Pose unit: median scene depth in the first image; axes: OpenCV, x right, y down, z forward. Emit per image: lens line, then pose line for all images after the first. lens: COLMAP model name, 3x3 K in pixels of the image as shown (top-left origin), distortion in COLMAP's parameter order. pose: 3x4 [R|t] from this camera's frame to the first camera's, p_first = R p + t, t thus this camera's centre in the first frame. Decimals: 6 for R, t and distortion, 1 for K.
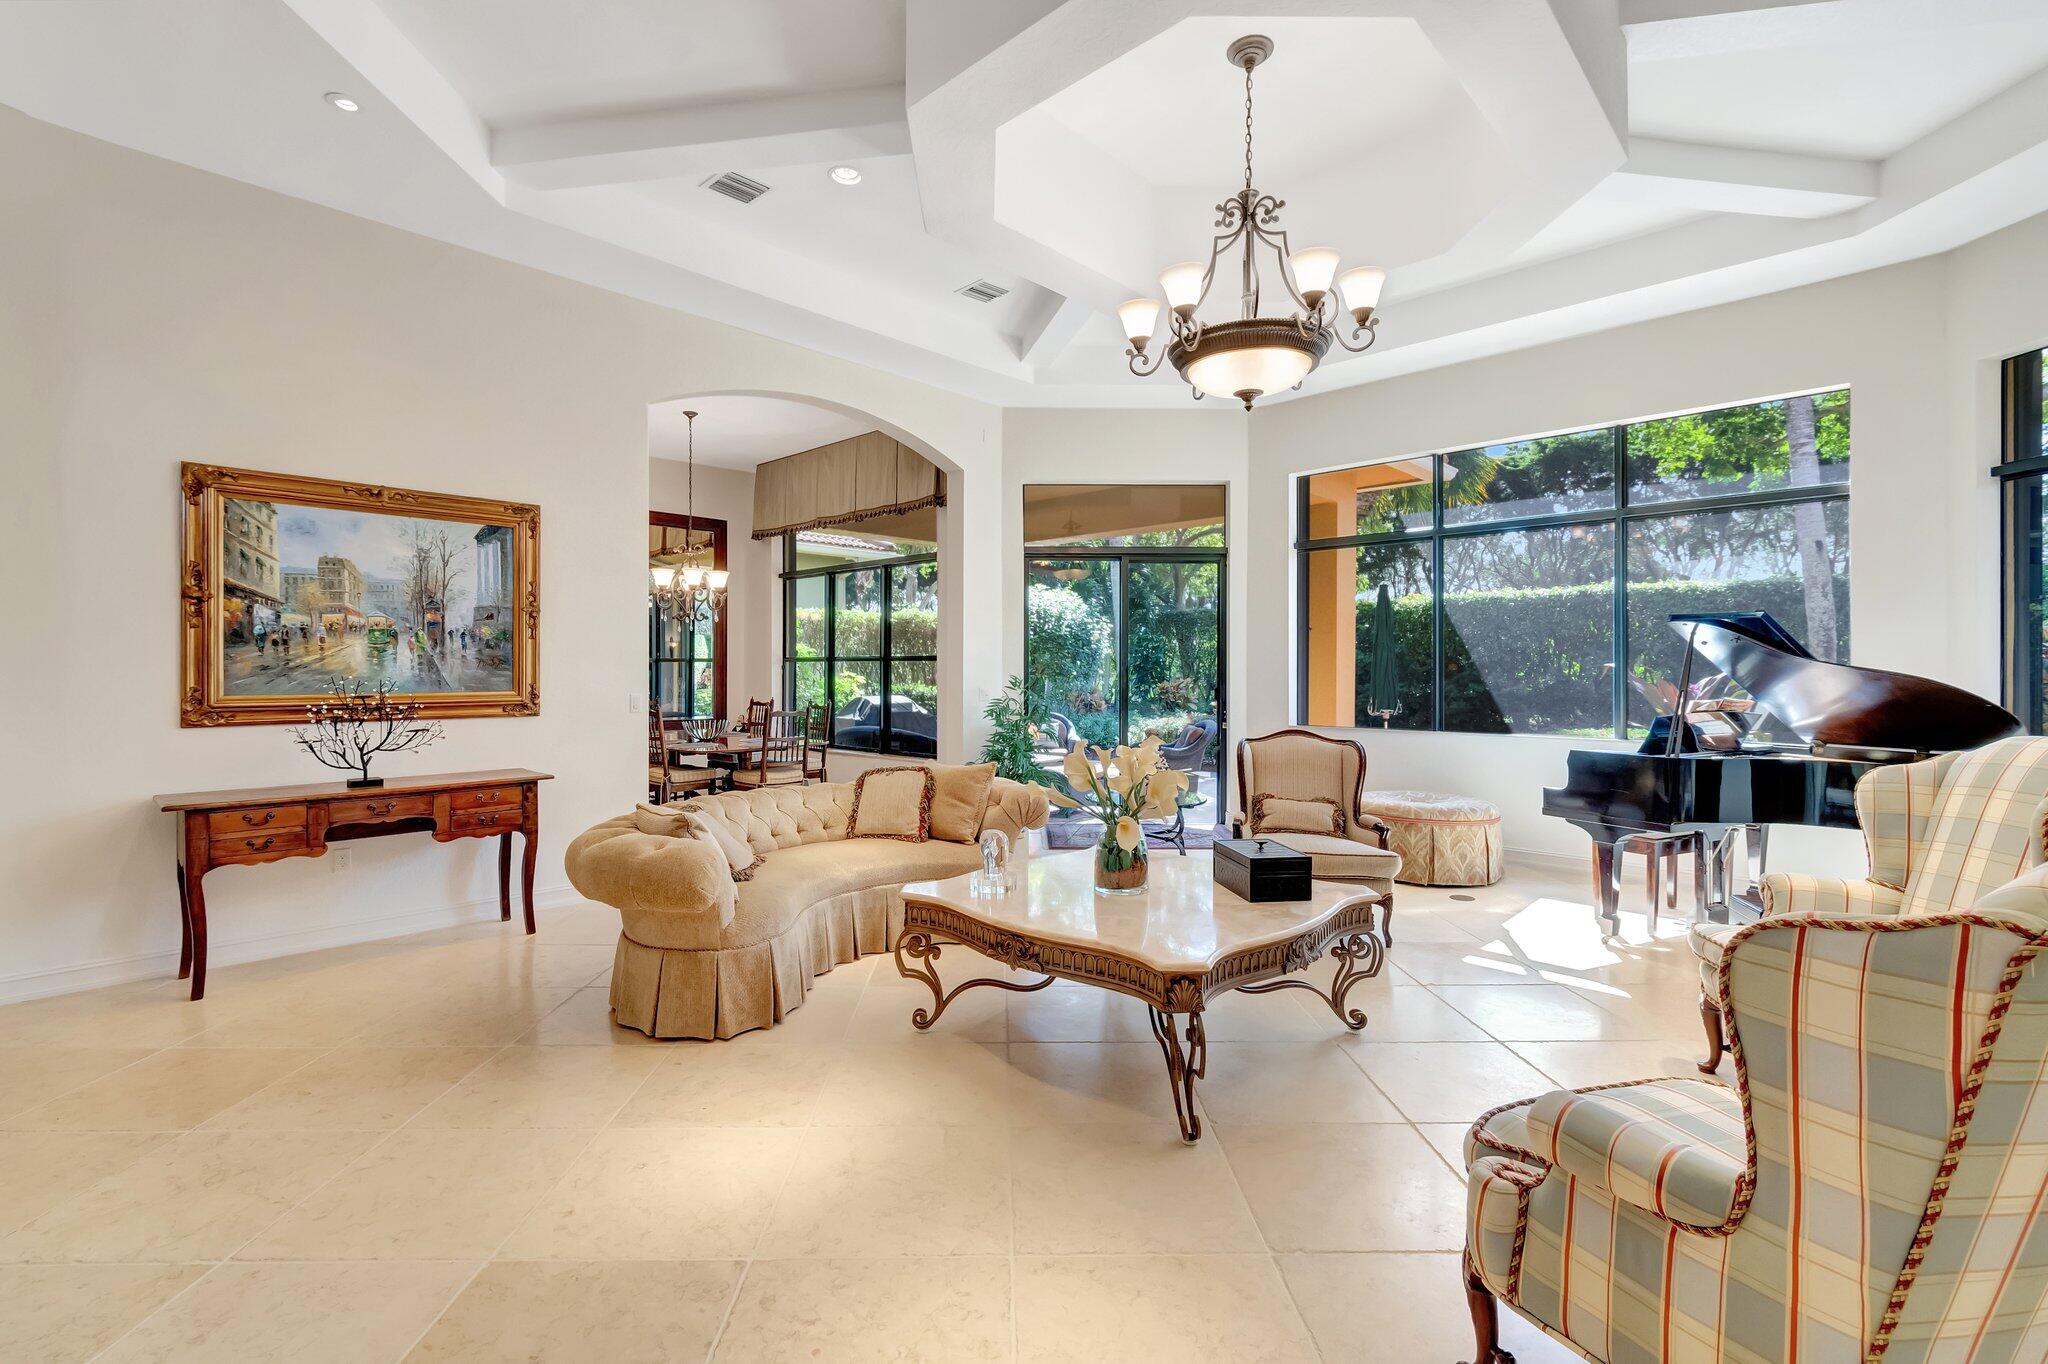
lens RADIAL K [[909.8, 0, 1010.4], [0, 909.8, 666.0], [0, 0, 1]] dist [0.004362, -0.002215]
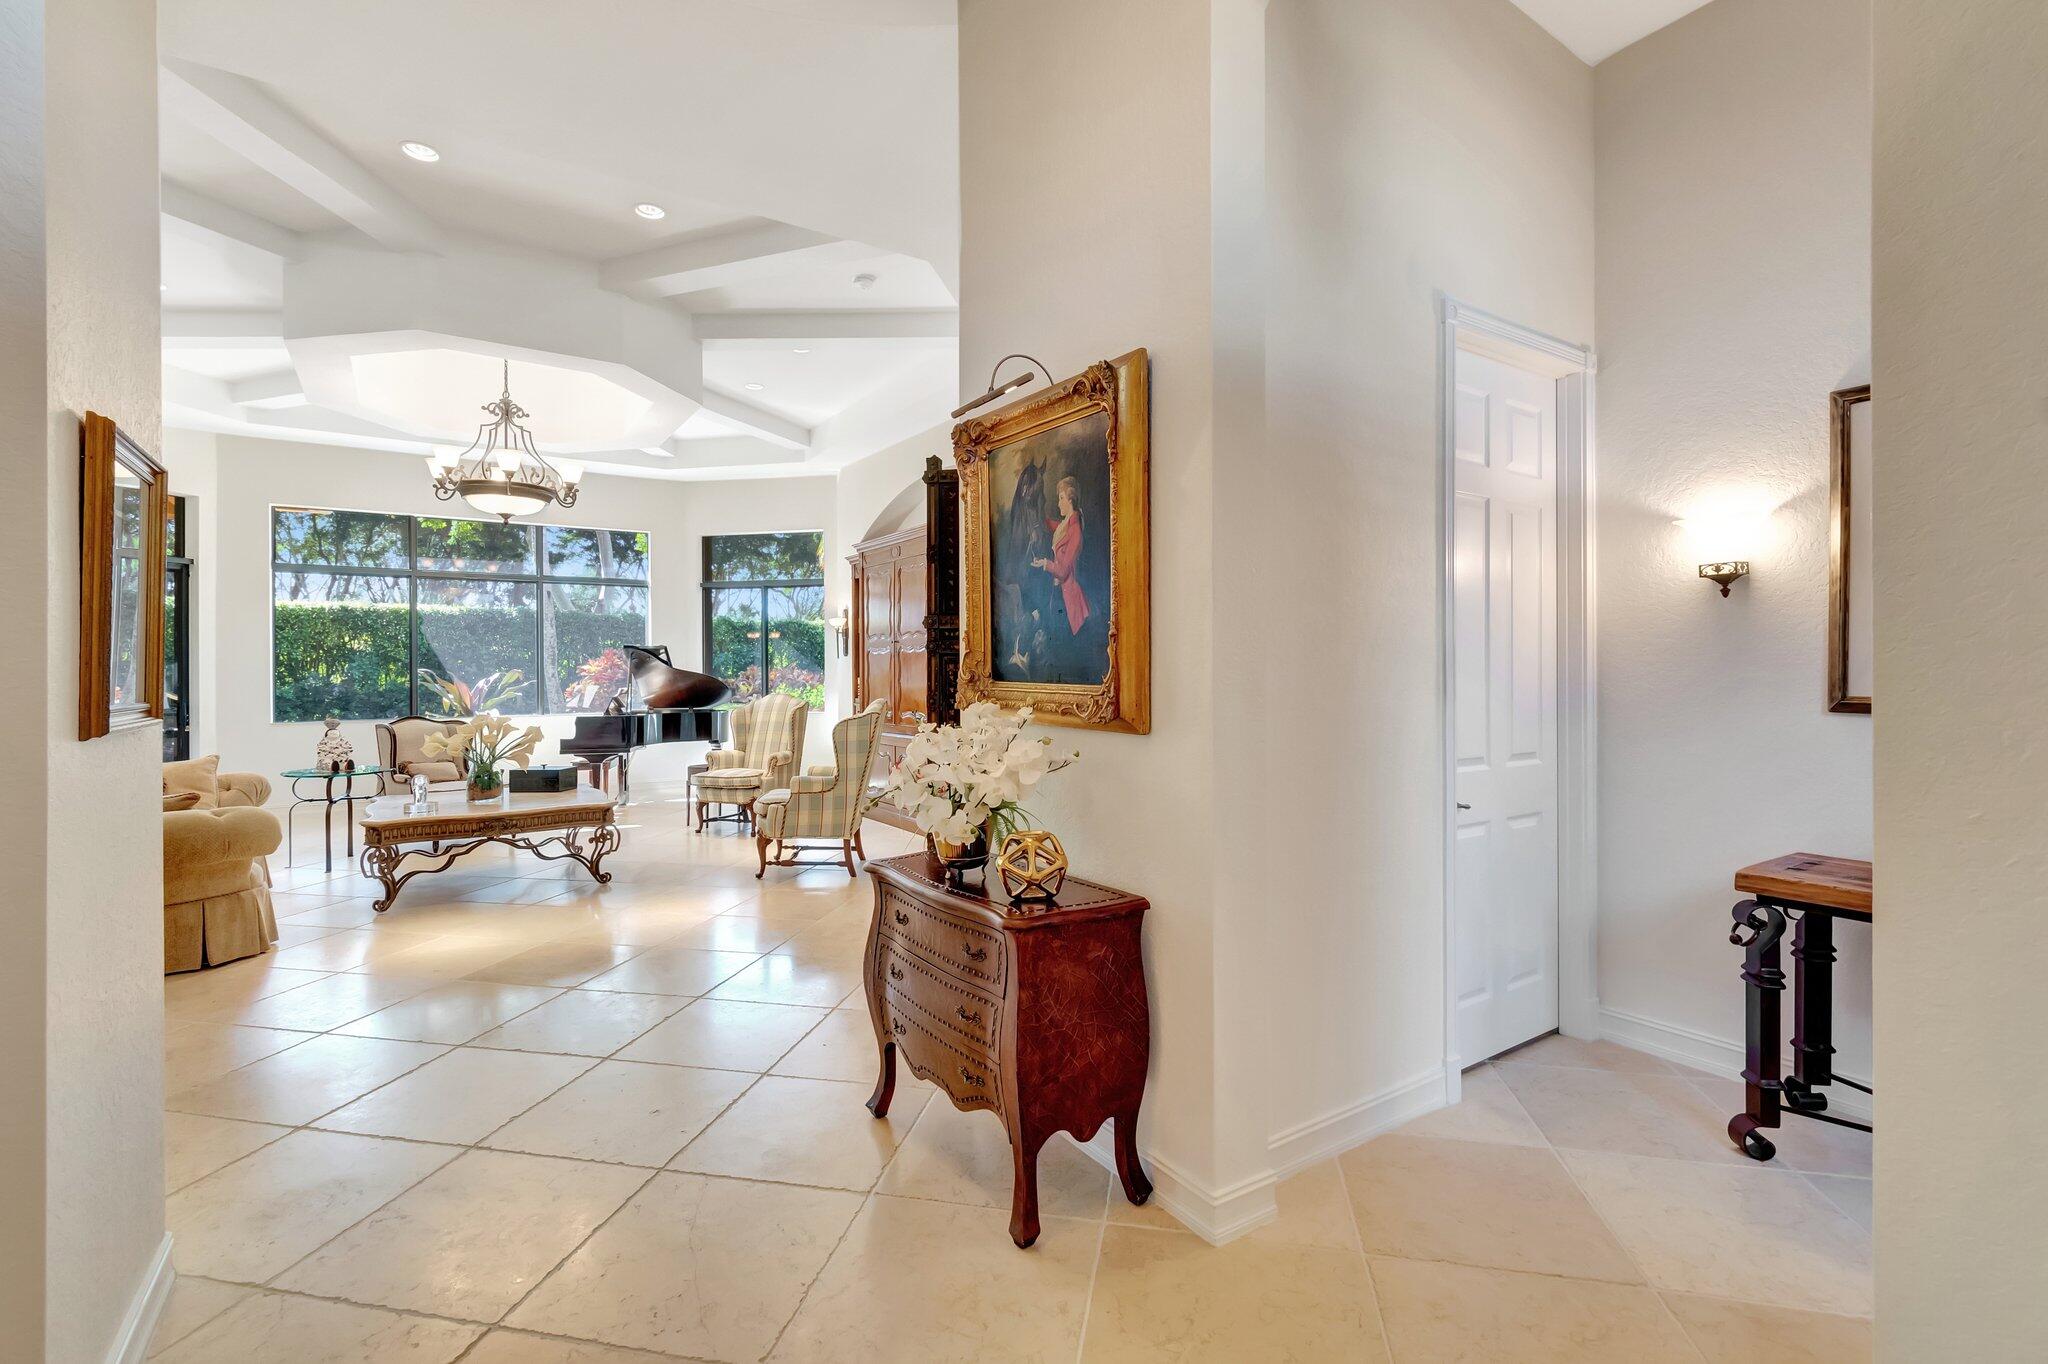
lens RADIAL K [[909.8, 0, 1014.5], [0, 909.8, 669.3], [0, 0, 1]] dist [0.004362, -0.002215]
pose [[0.214885, -0.001036, 0.976639, -0.985137], [0.001103, 0.999999, 0.000818, -0.003464], [-0.976639, 0.000901, 0.214886, -0.257555]]
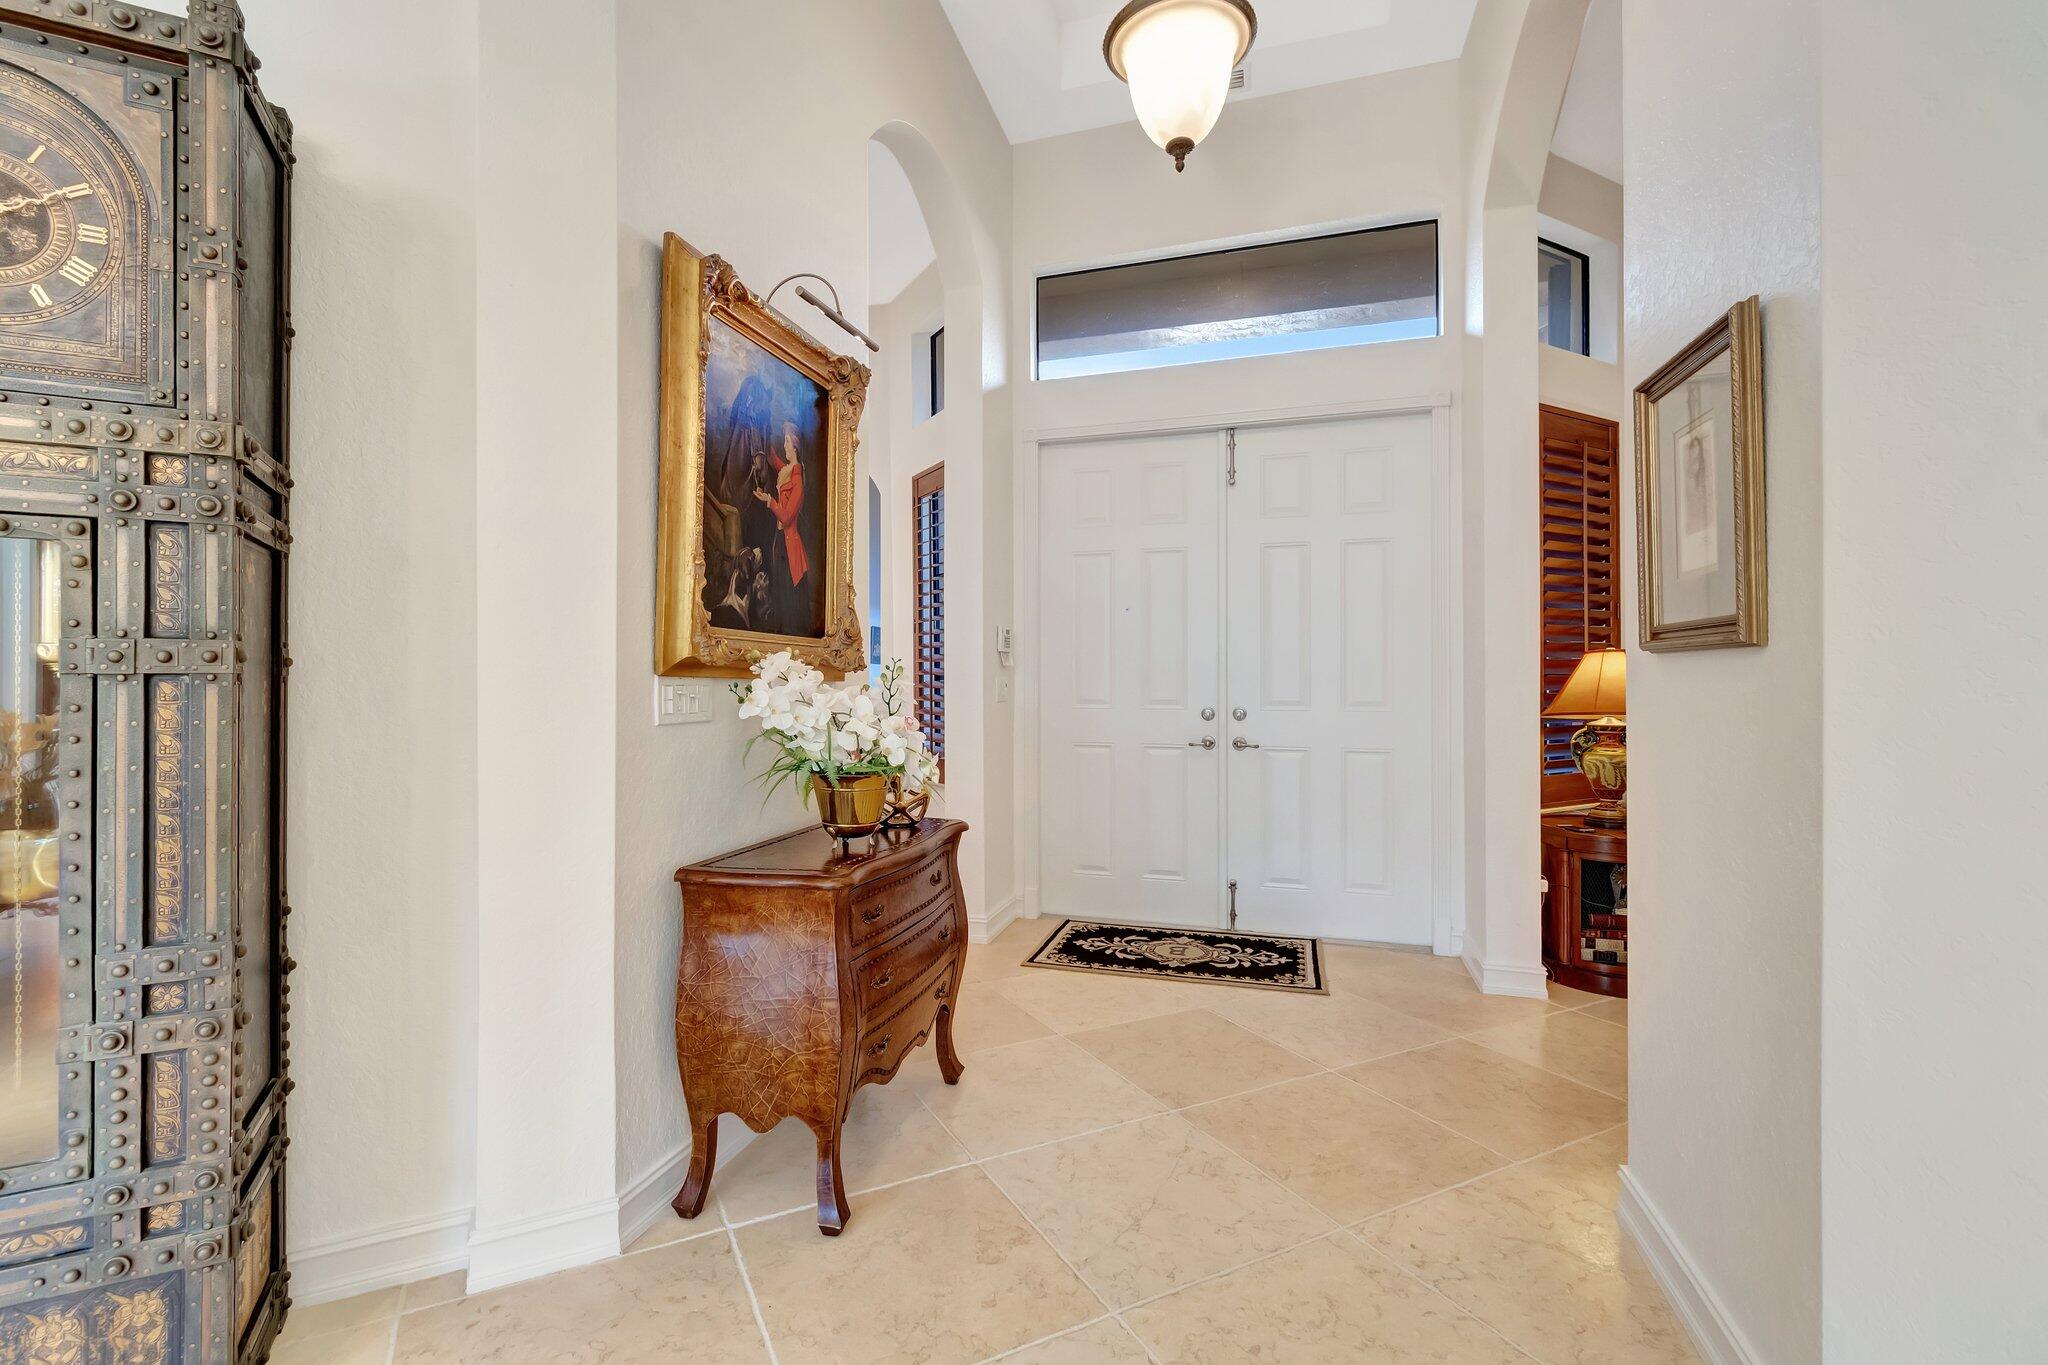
lens RADIAL K [[909.8, 0, 1004.0], [0, 909.8, 674.6], [0, 0, 1]] dist [0.004362, -0.002215]
pose [[-0.896763, -0.002512, -0.442504, -0.309424], [0.003181, 0.999921, -0.012122, 0.036081], [0.442500, -0.012278, -0.896684, 0.369332]]
